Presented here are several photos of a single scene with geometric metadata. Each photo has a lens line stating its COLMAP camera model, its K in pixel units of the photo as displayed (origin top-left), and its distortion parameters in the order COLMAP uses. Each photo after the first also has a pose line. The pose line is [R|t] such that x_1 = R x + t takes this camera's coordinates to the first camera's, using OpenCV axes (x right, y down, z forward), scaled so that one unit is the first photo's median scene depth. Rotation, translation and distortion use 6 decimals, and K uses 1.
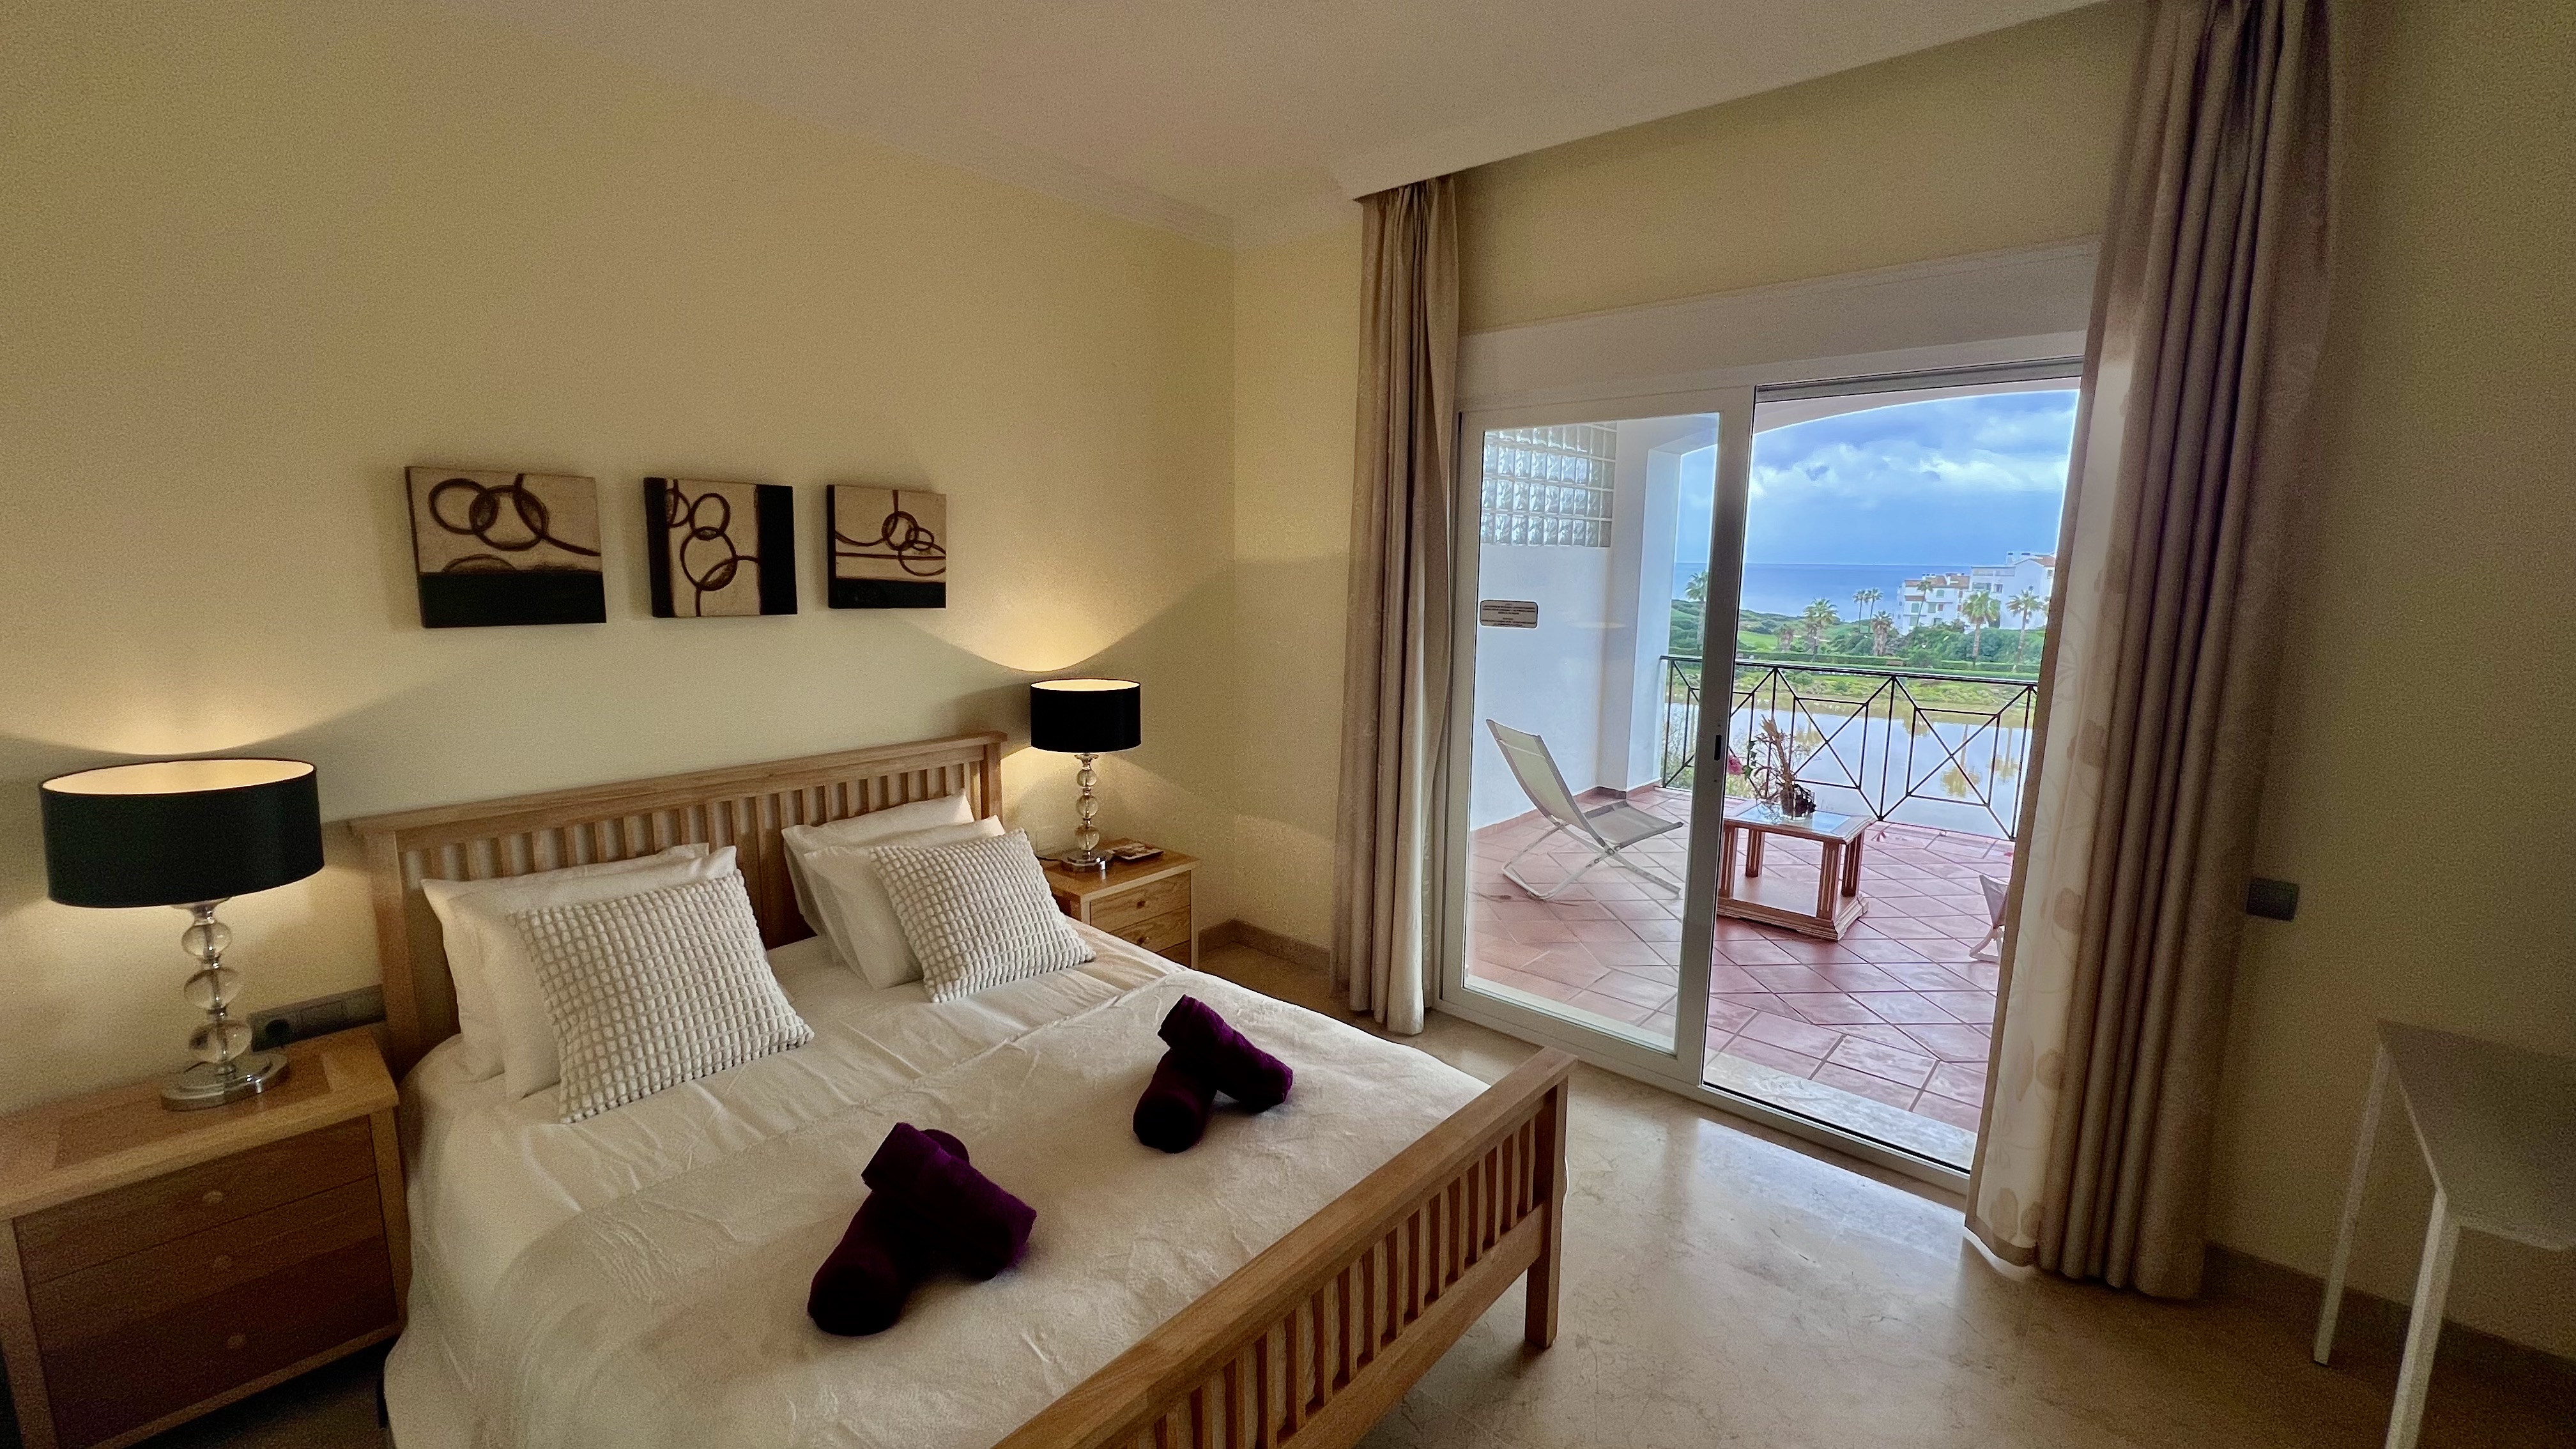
lens RADIAL K [[1029.8, 0, 1282.7], [0, 1029.8, 717.5], [0, 0, 1]] dist [-0.003248, 0.001385]
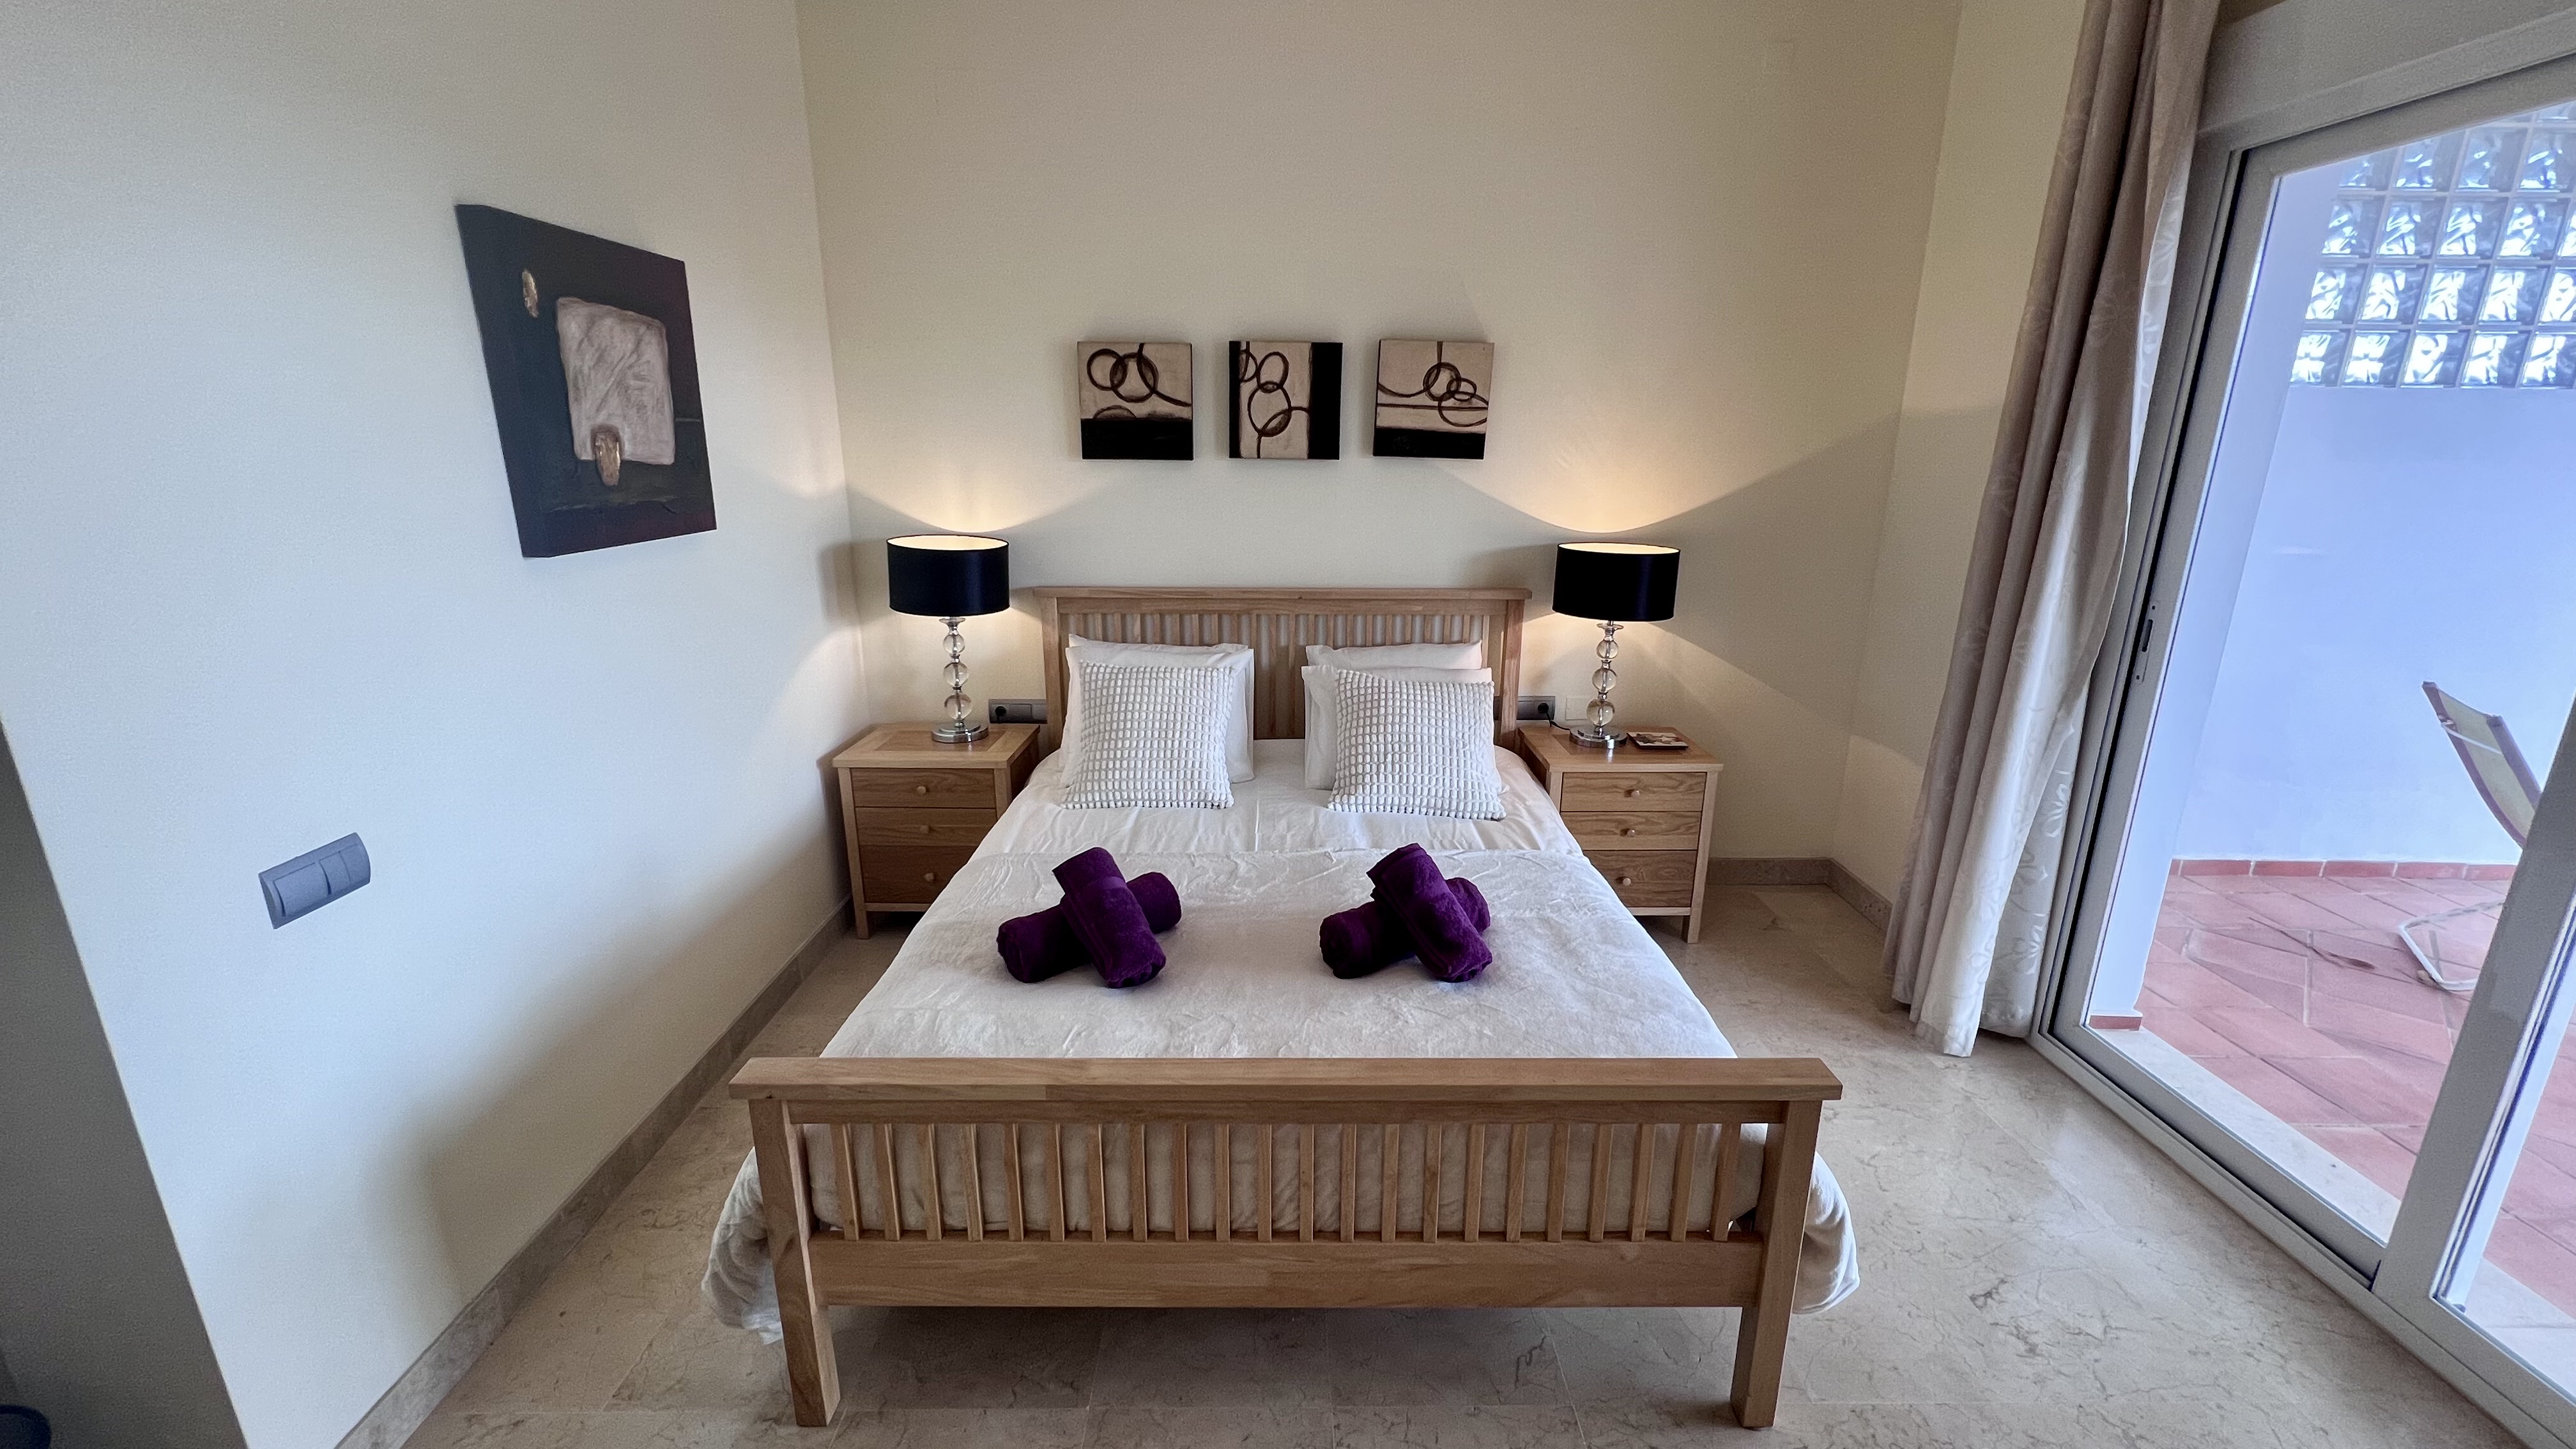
lens RADIAL K [[1029.8, 0, 1290.0], [0, 1029.8, 718.7], [0, 0, 1]] dist [-0.003248, 0.001385]
pose [[0.670316, 0.188328, -0.717781, 0.385000], [-0.114199, 0.981918, 0.150984, 0.016089], [0.733236, -0.019237, 0.679702, 0.194905]]
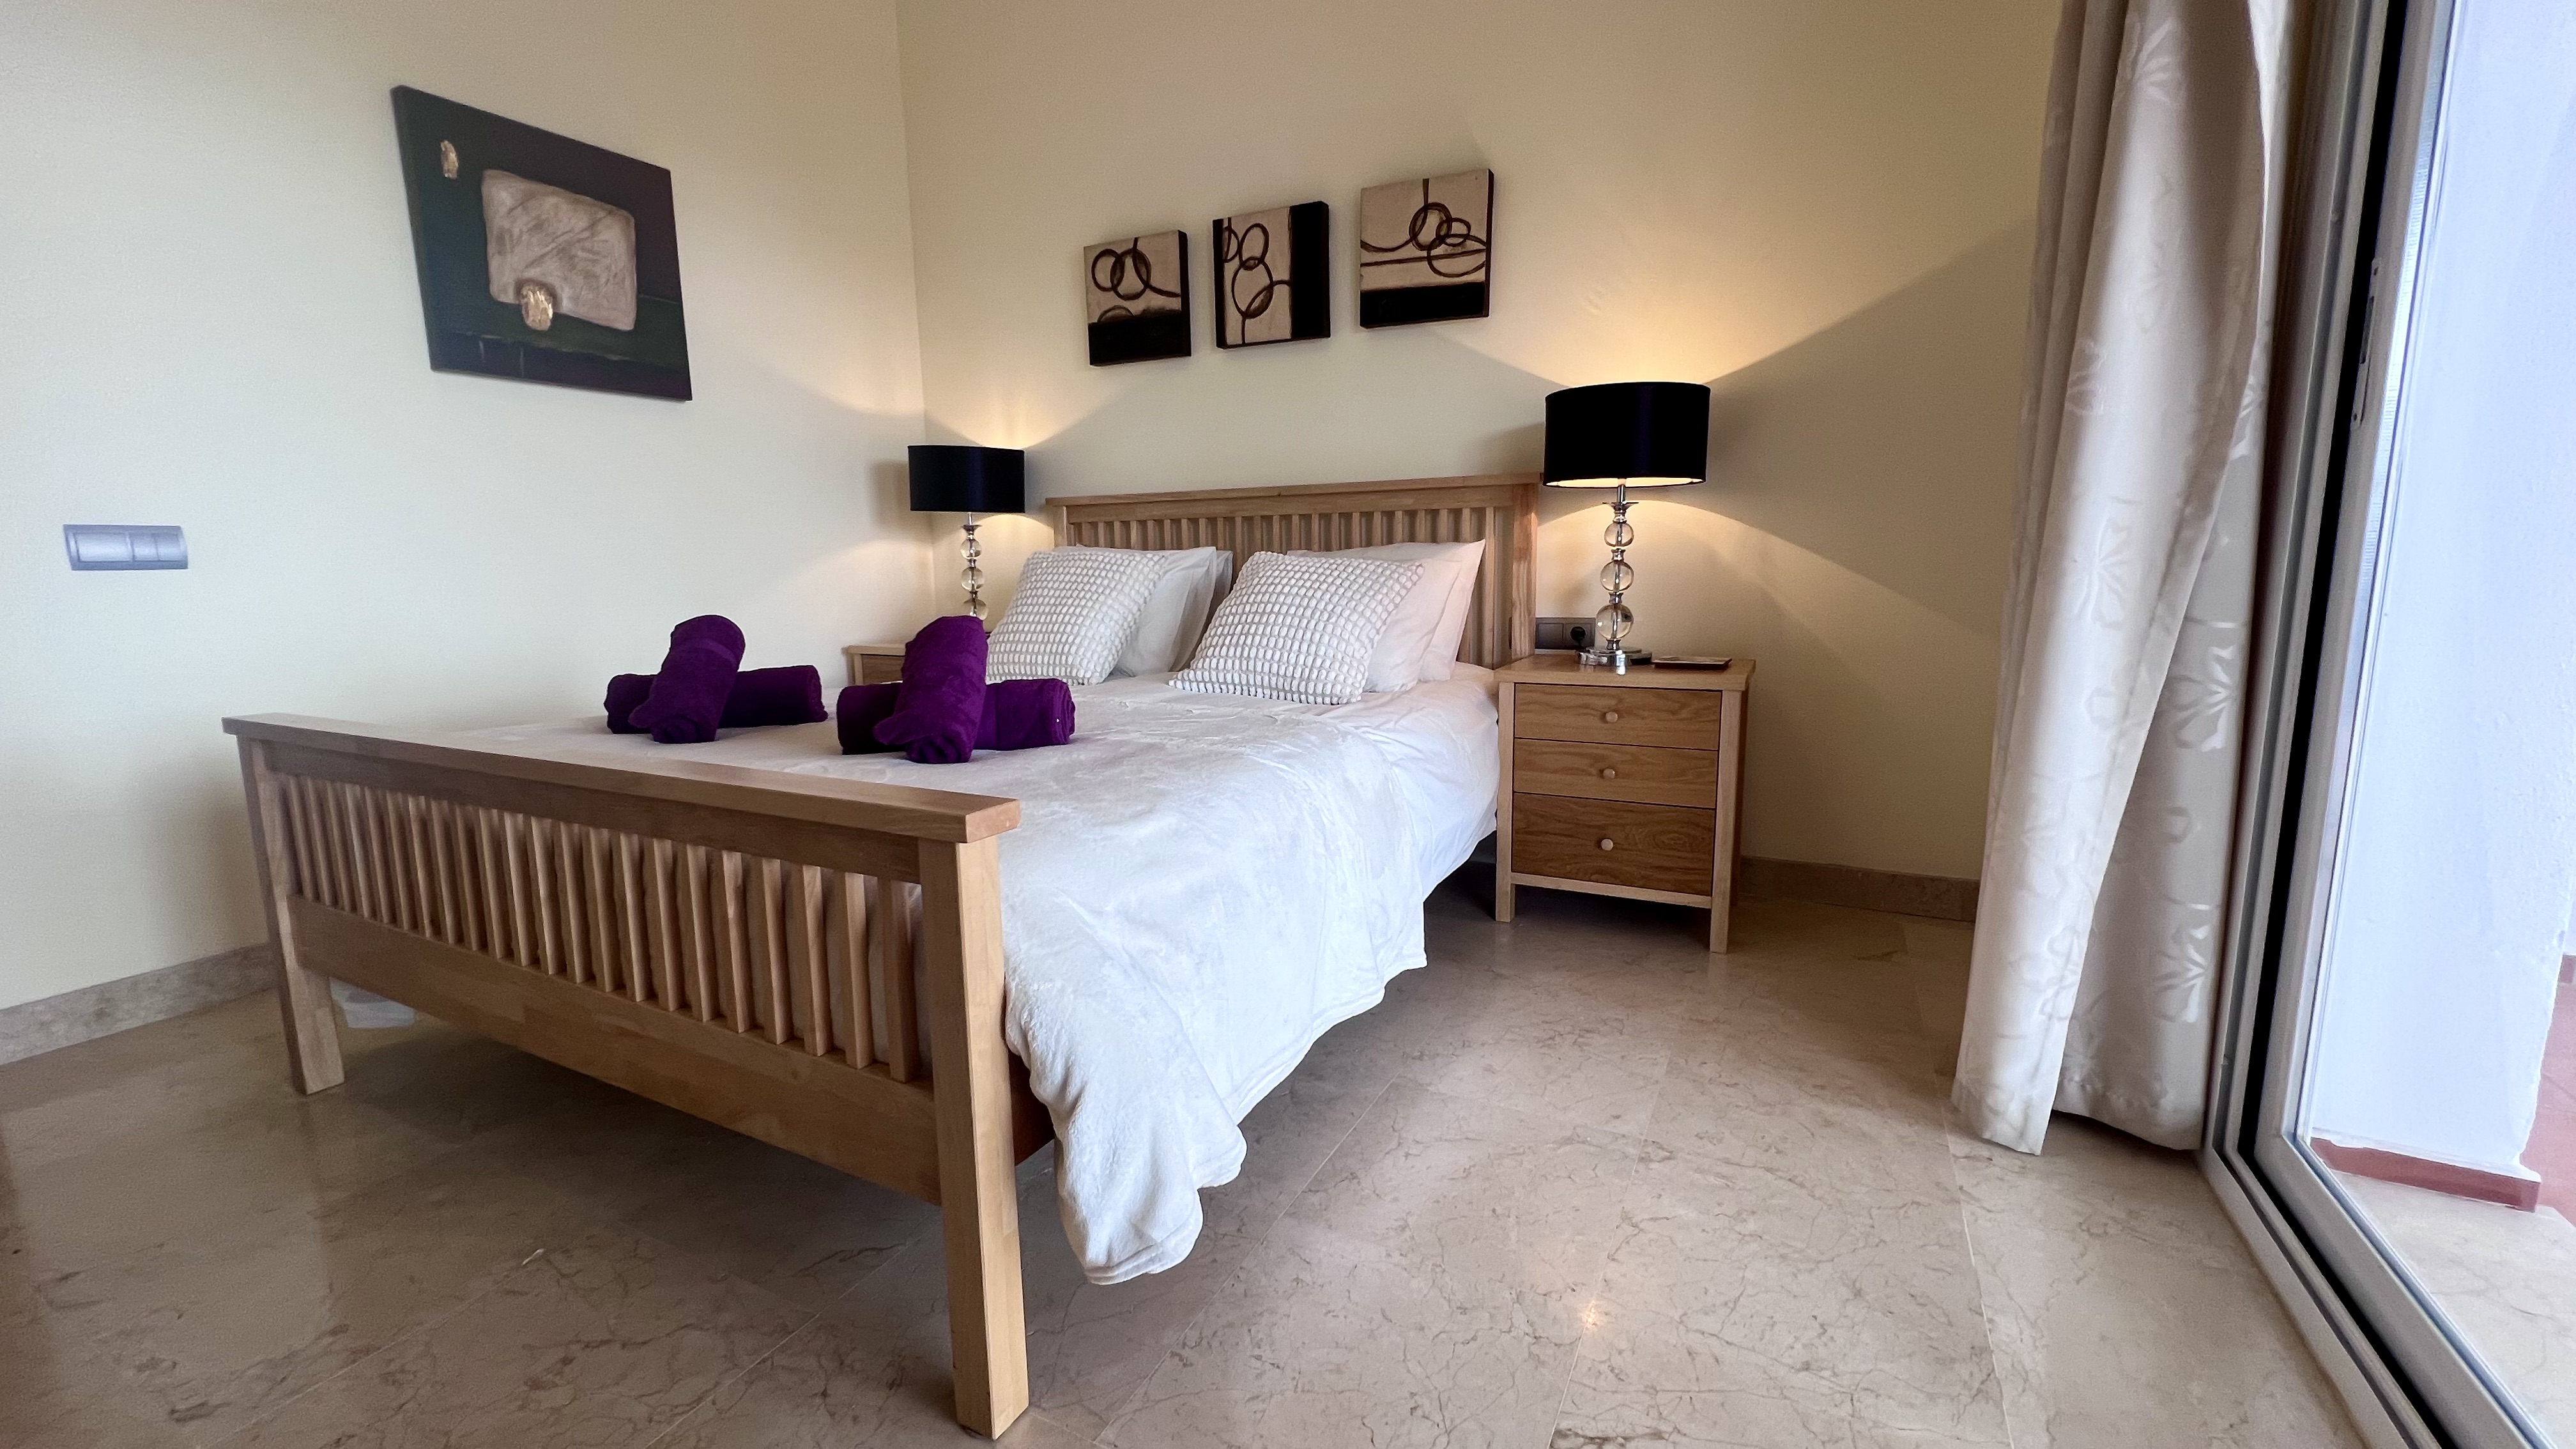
lens RADIAL K [[1029.8, 0, 1287.7], [0, 1029.8, 719.7], [0, 0, 1]] dist [-0.003248, 0.001385]
pose [[0.246950, 0.137254, -0.959259, 0.566220], [-0.132588, 0.985394, 0.106860, 0.176970], [0.959915, 0.100798, 0.261541, 0.791932]]
